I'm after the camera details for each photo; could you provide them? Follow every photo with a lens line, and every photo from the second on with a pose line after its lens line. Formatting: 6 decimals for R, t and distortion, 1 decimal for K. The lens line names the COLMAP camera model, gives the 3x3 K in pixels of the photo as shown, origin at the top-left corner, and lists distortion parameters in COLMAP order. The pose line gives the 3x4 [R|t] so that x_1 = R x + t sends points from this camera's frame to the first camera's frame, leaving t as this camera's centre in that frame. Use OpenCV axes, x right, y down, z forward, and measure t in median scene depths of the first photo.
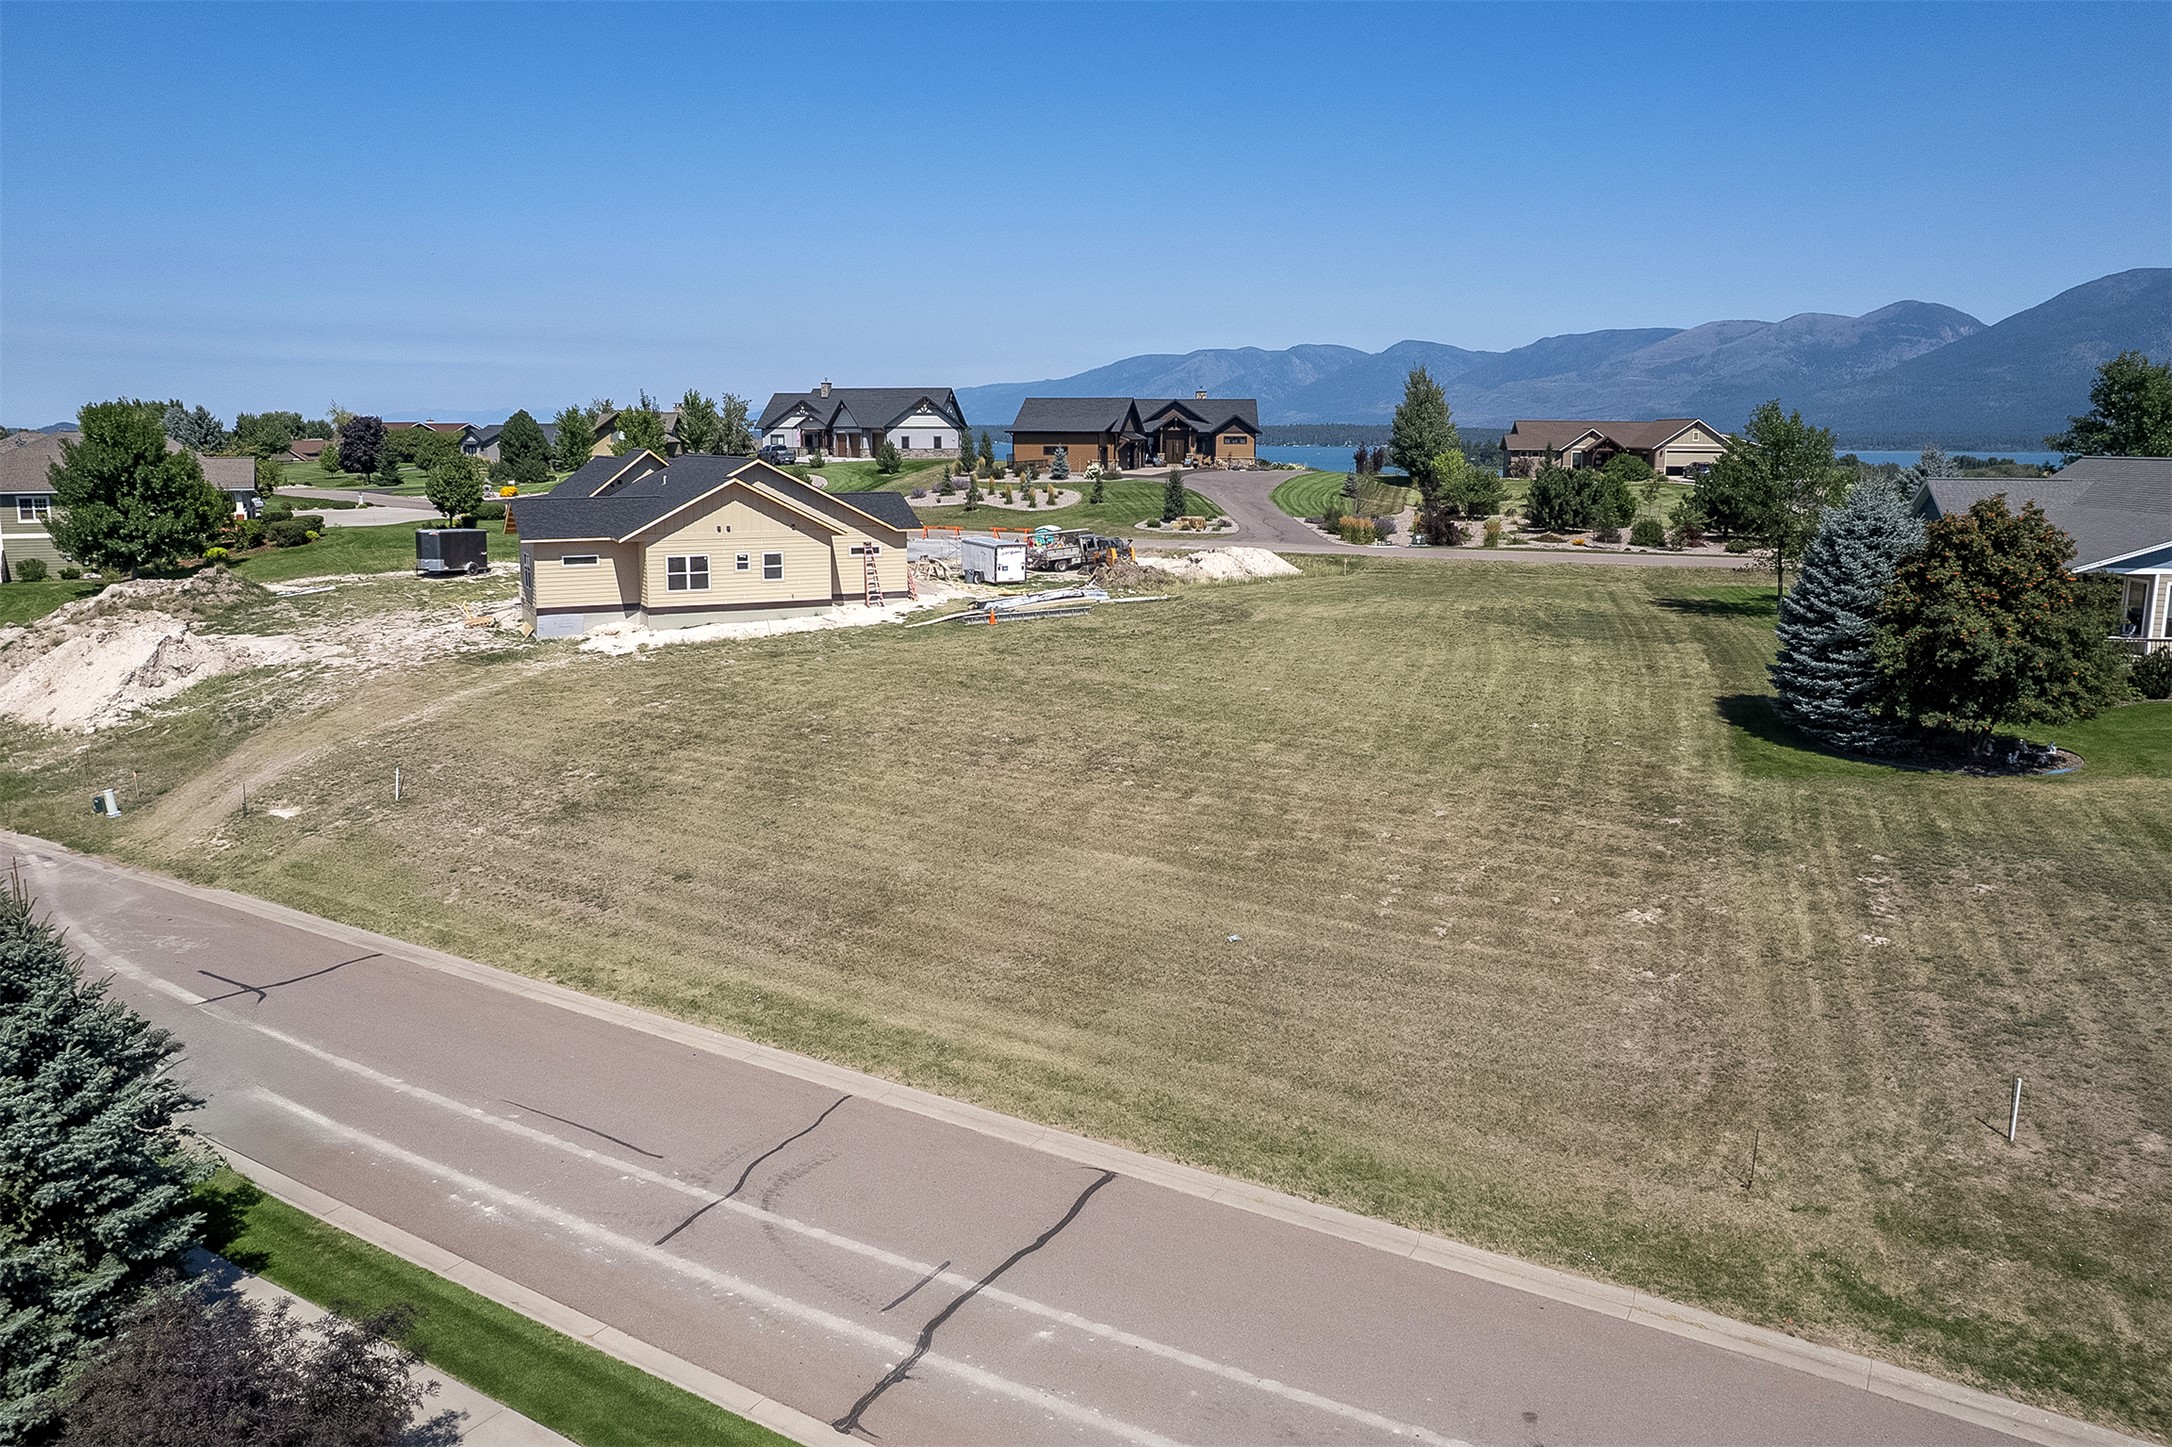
lens RADIAL K [[1521.2, 0, 1063.3], [0, 1521.2, 722.6], [0, 0, 1]] dist [-0.068201, 0.041997]
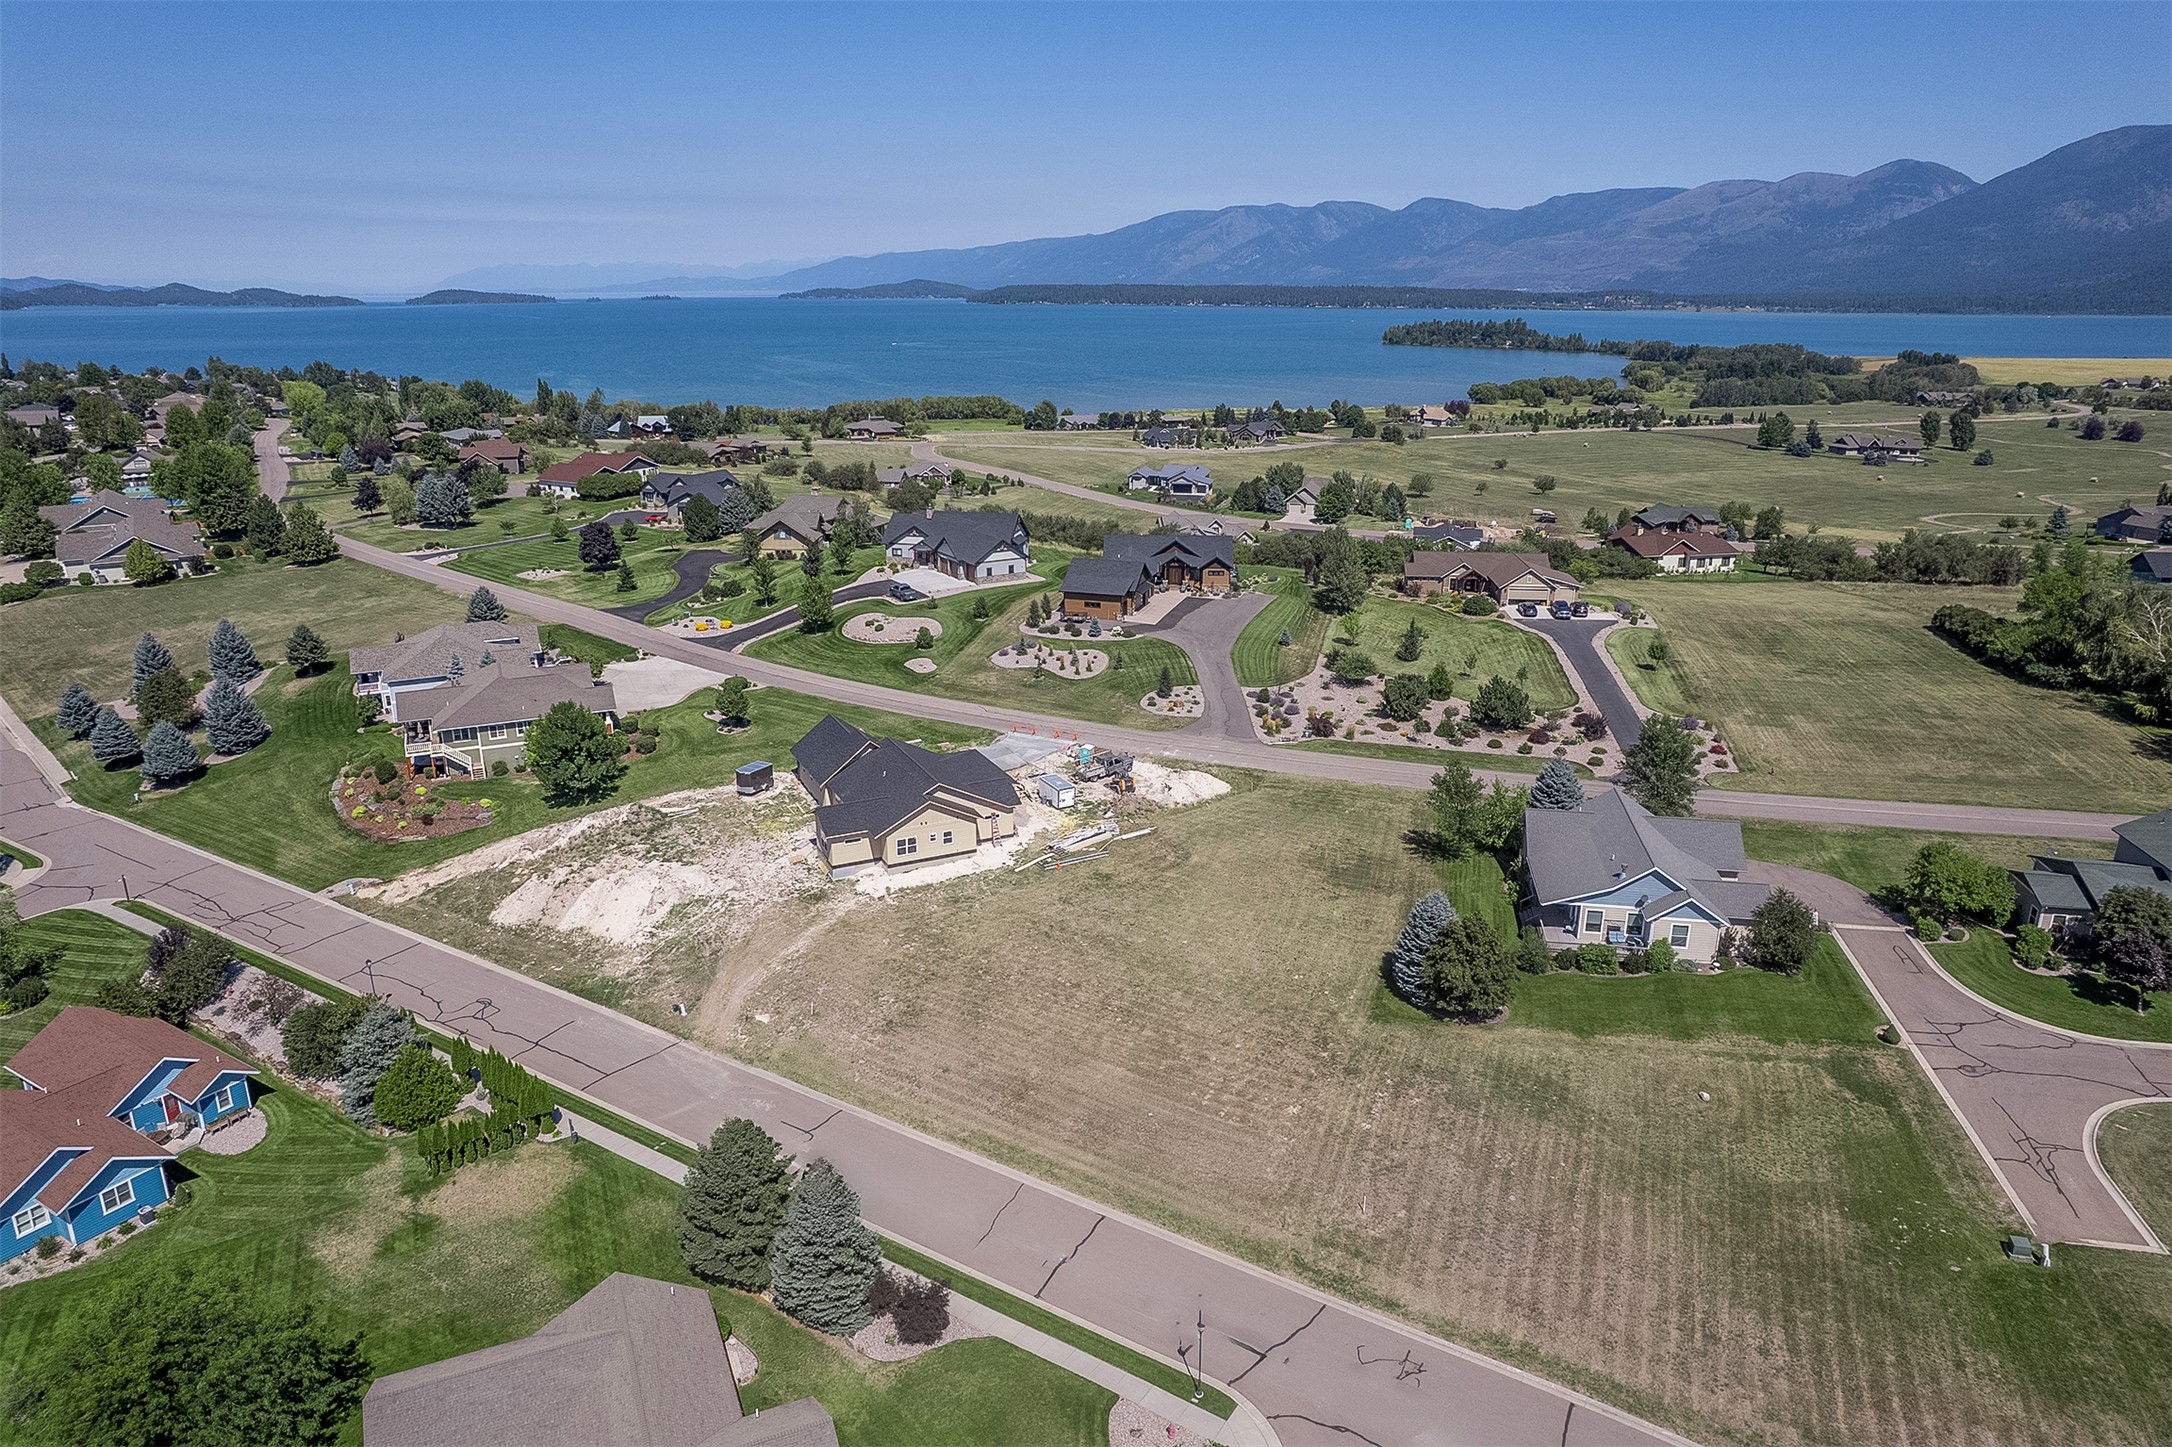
lens RADIAL K [[1399.5, 0, 1086.0], [0, 1399.5, 723.5], [0, 0, 1]] dist [-0.068993, 0.059400]
pose [[0.999904, -0.002184, -0.013712, 0.021211], [0.003923, 0.991750, 0.128125, -0.703834], [0.013319, -0.128167, 0.991663, -1.148152]]
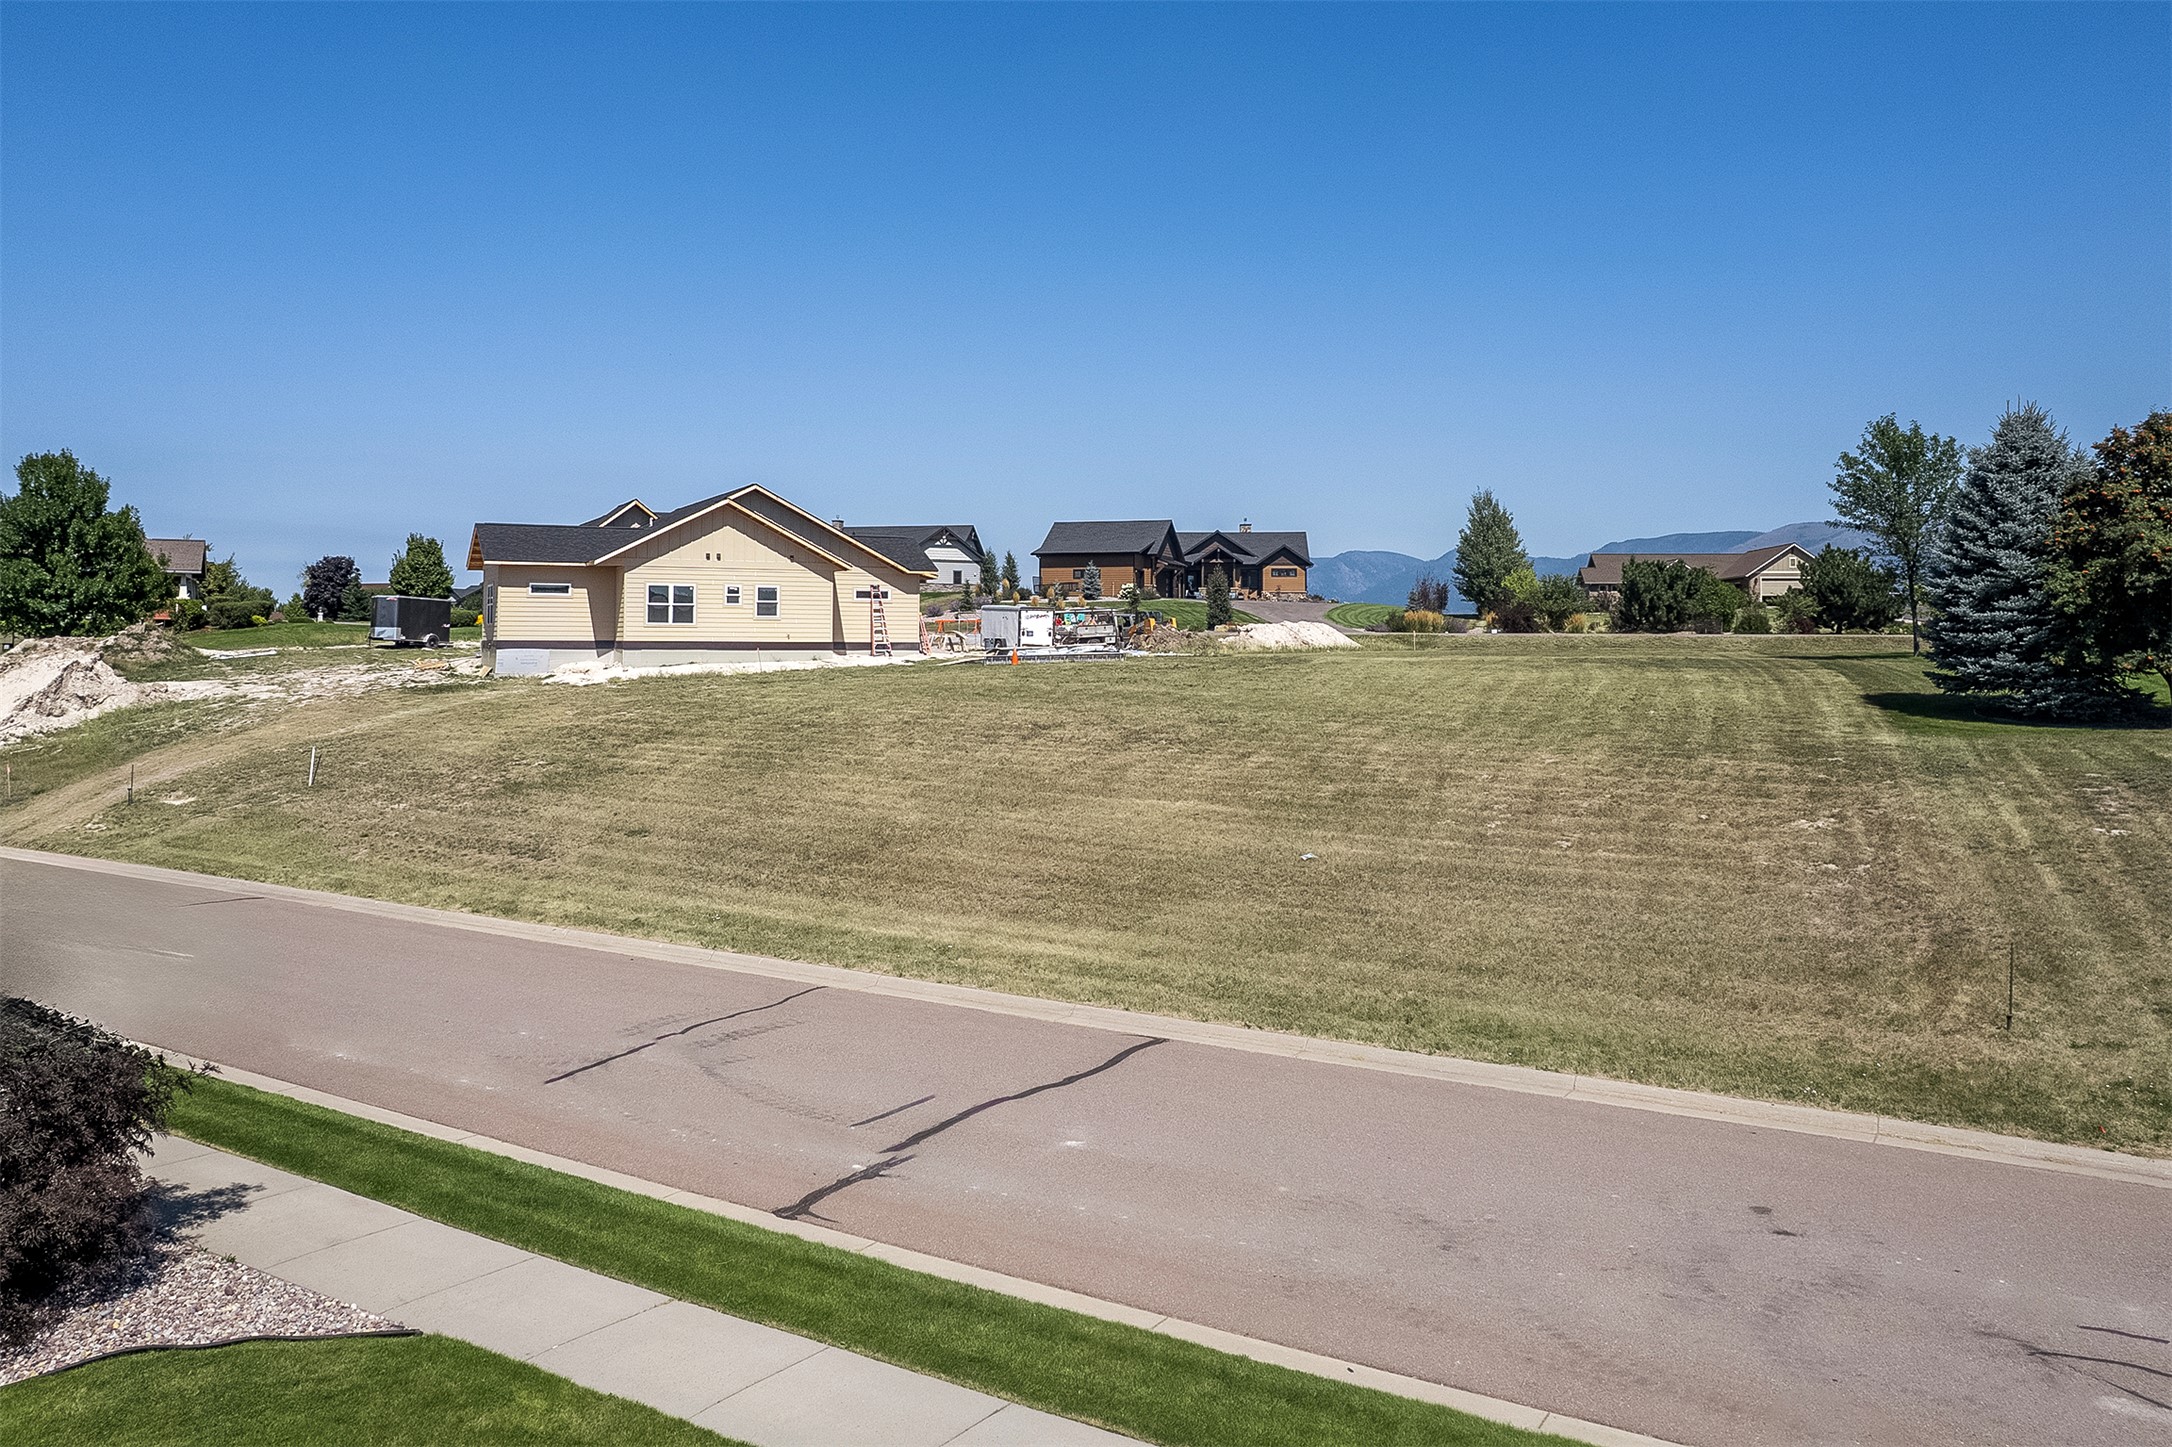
lens RADIAL K [[1673.9, 0, 1071.9], [0, 1673.9, 603.7], [0, 0, 1]] dist [-0.078534, 0.067357]
pose [[0.999908, 0.001619, -0.013467, -0.001335], [-0.004464, 0.976825, -0.213992, 0.153008], [0.012808, 0.214032, 0.976743, 0.077015]]
